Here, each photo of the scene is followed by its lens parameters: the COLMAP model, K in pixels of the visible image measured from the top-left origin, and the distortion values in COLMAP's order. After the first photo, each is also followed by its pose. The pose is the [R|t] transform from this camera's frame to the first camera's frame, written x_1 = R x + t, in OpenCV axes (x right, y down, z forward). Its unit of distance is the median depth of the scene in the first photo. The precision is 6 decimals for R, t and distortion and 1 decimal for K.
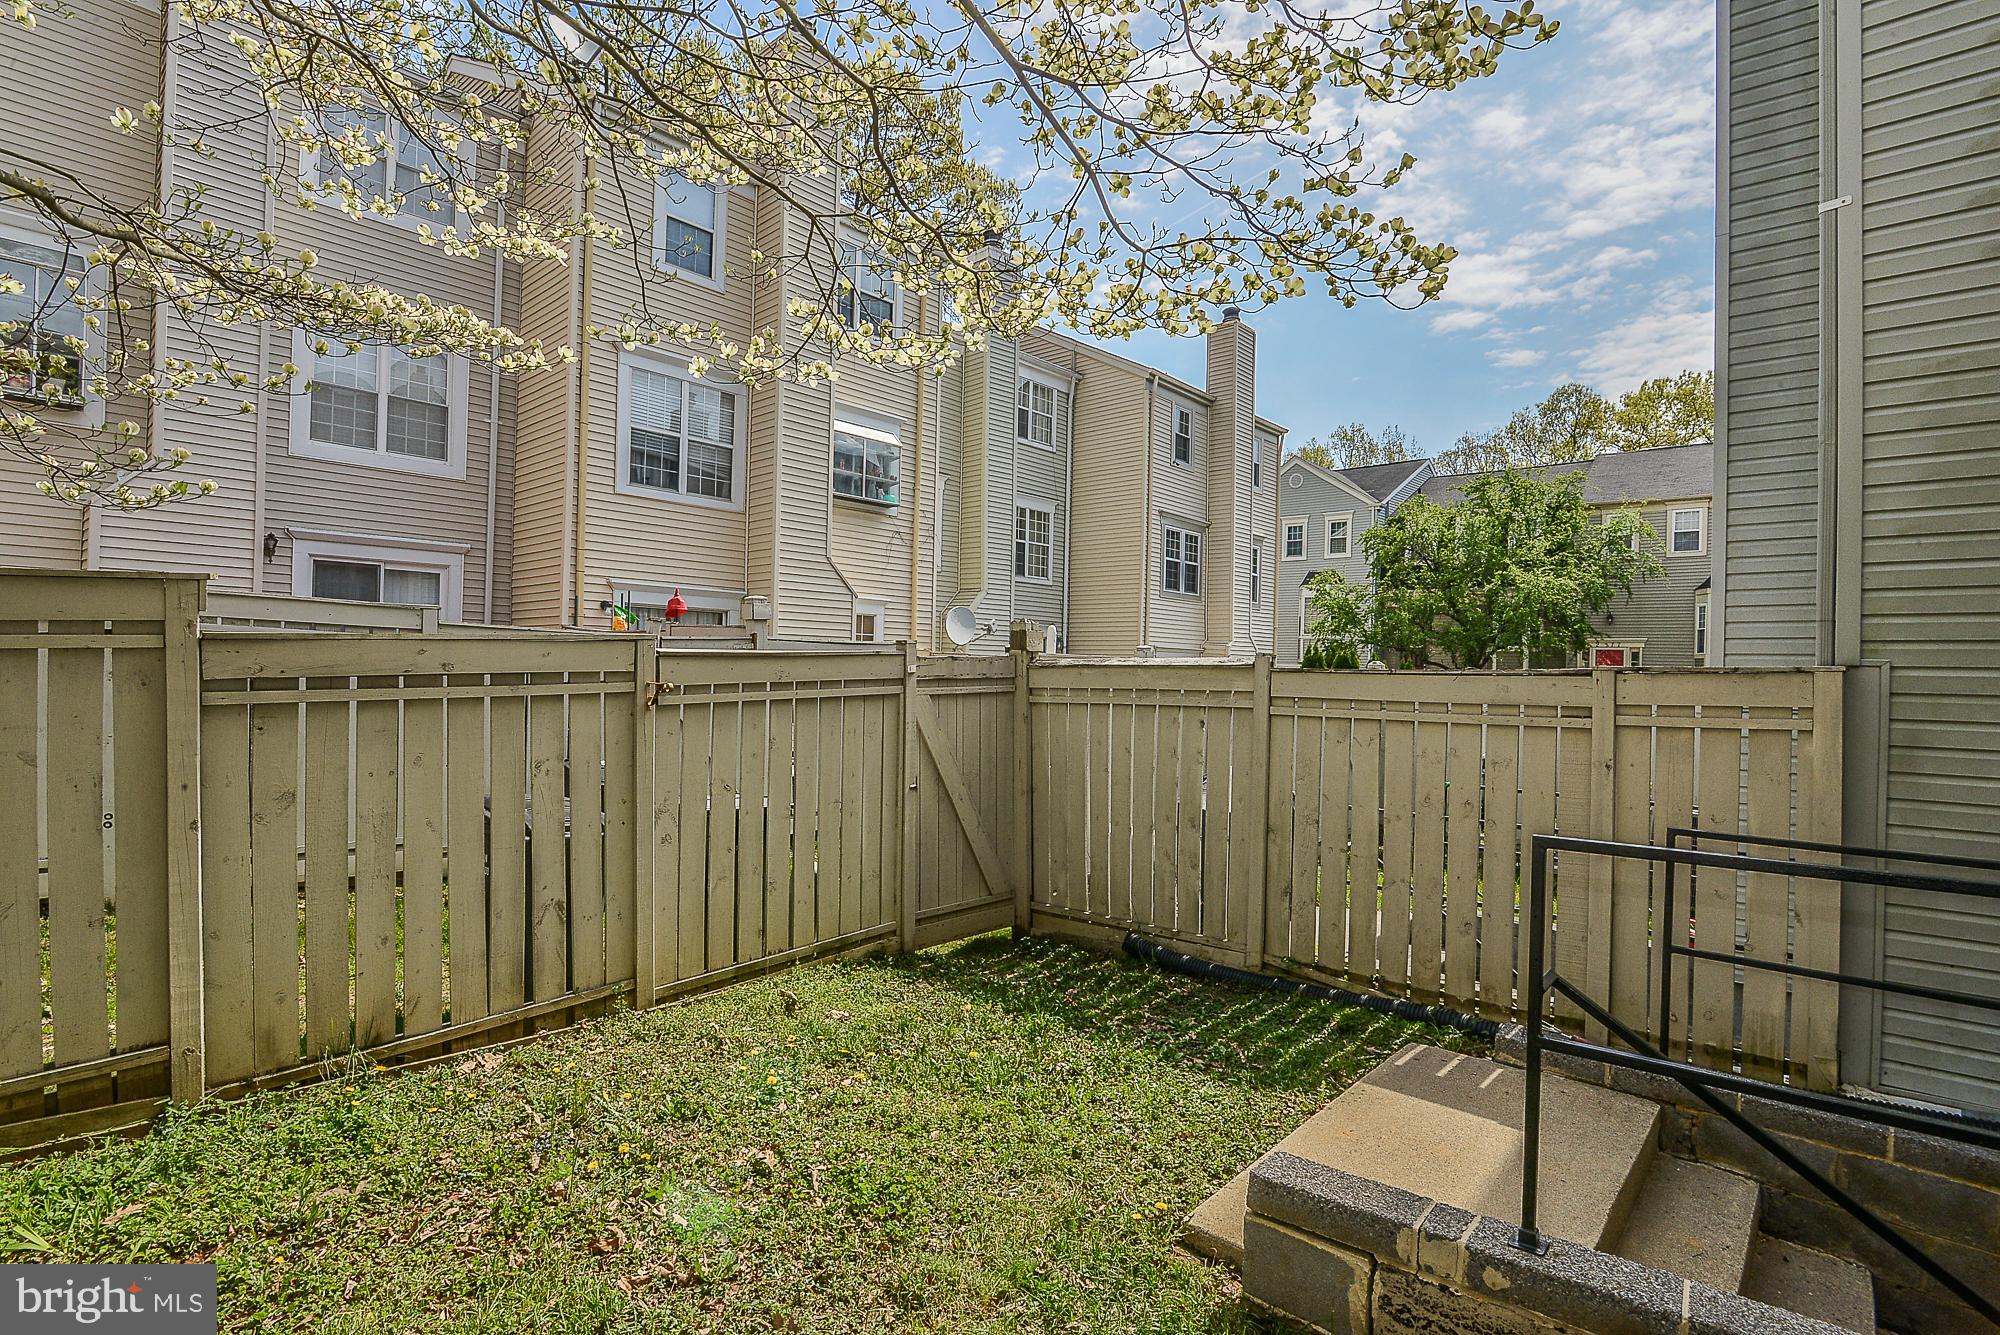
lens RADIAL K [[976.3, 0, 1008.7], [0, 976.3, 662.5], [0, 0, 1]] dist [-0.016873, 0.000681]
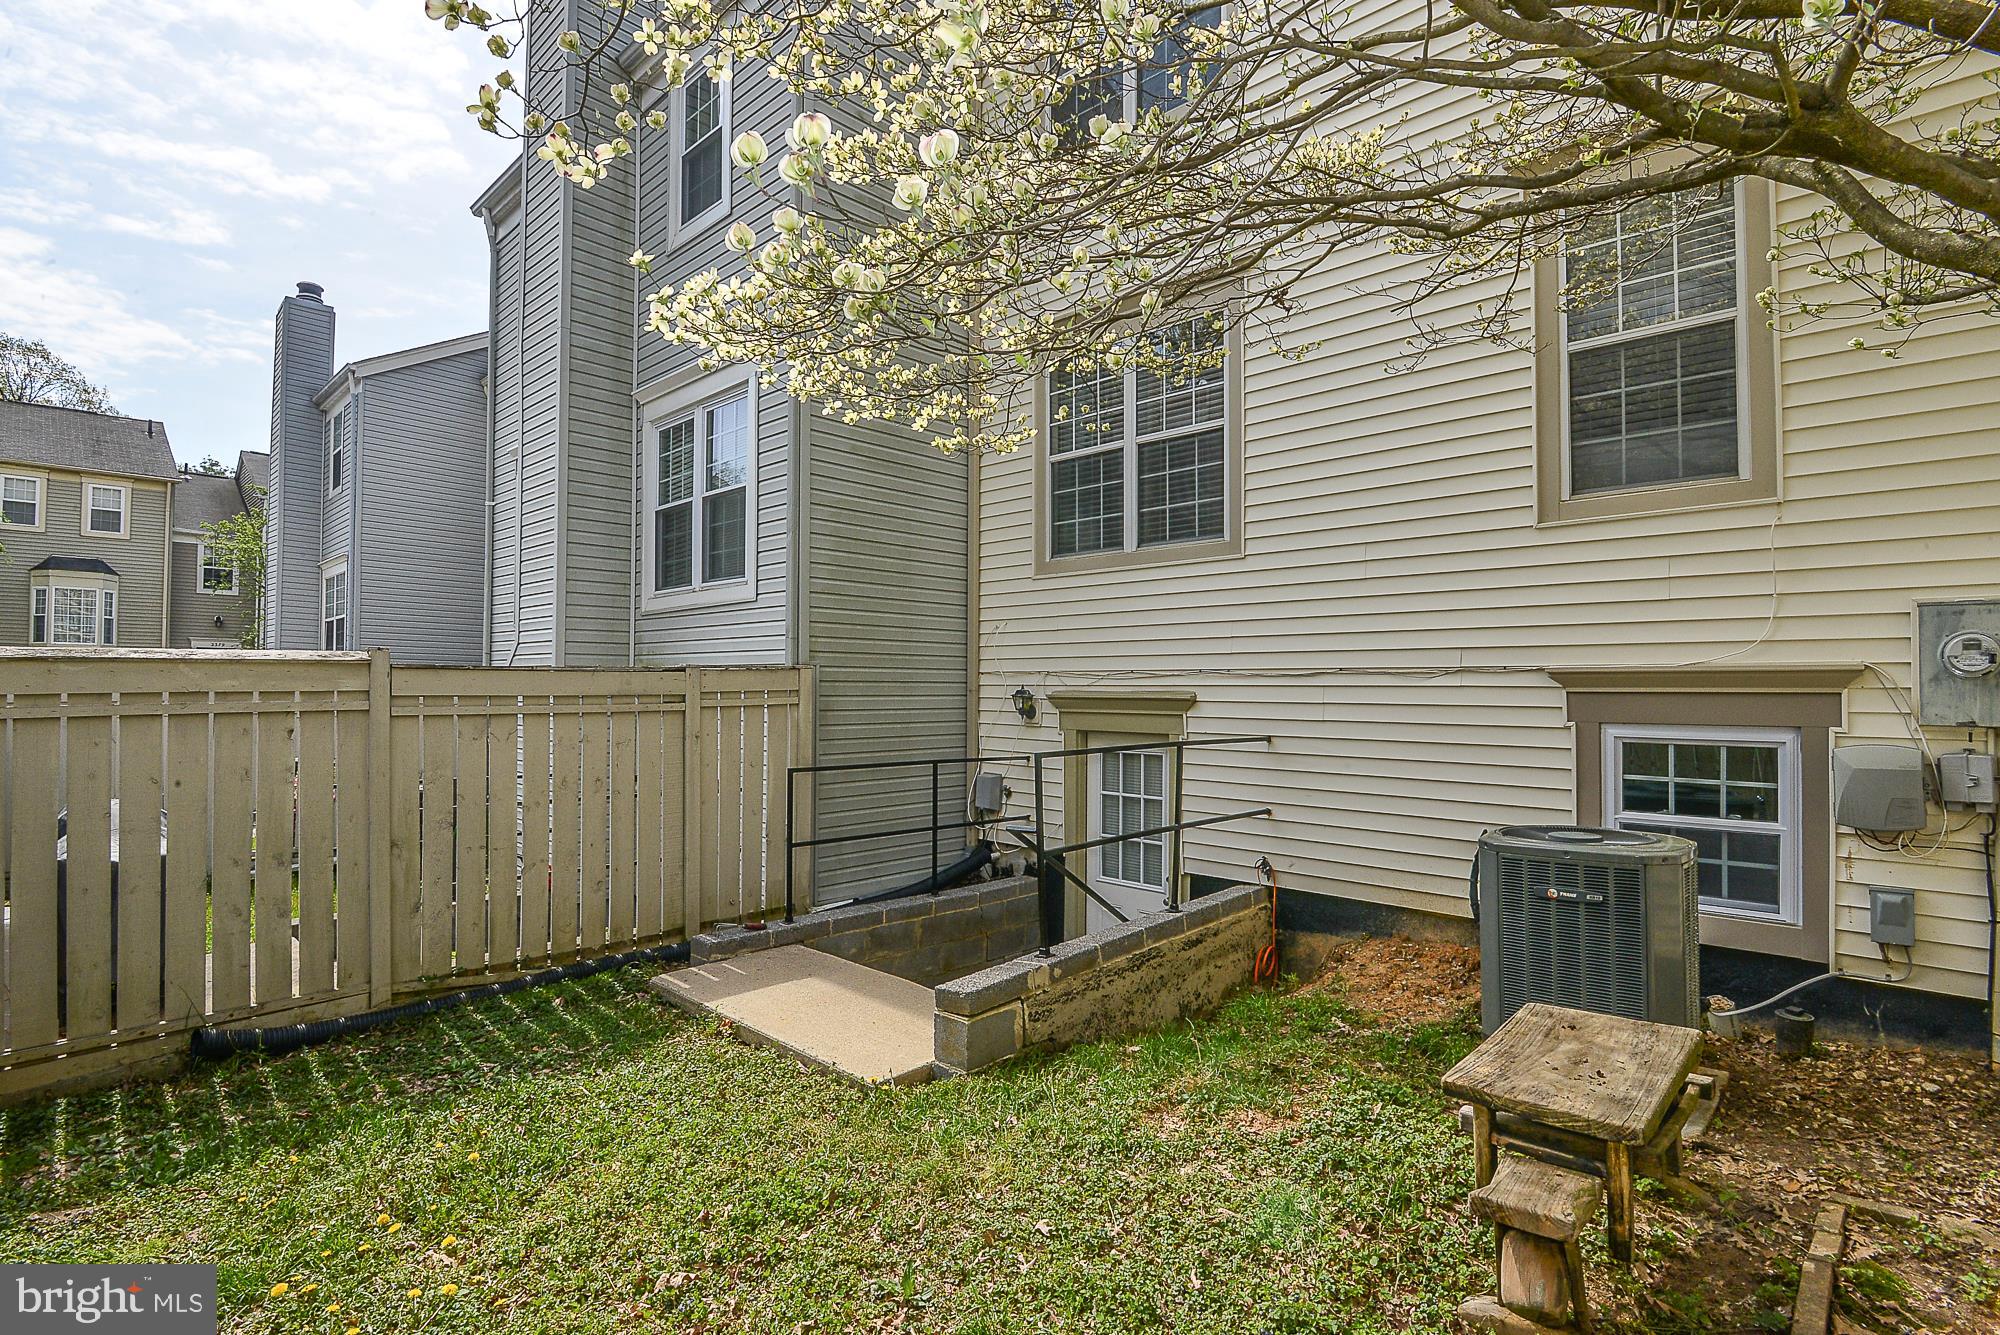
lens RADIAL K [[976.3, 0, 1008.7], [0, 976.3, 662.5], [0, 0, 1]] dist [-0.016873, 0.000681]
pose [[0.039943, 0.003401, 0.999196, -0.635025], [-0.012478, 0.999918, -0.002905, -0.000217], [-0.999124, -0.012352, 0.039982, 0.425857]]
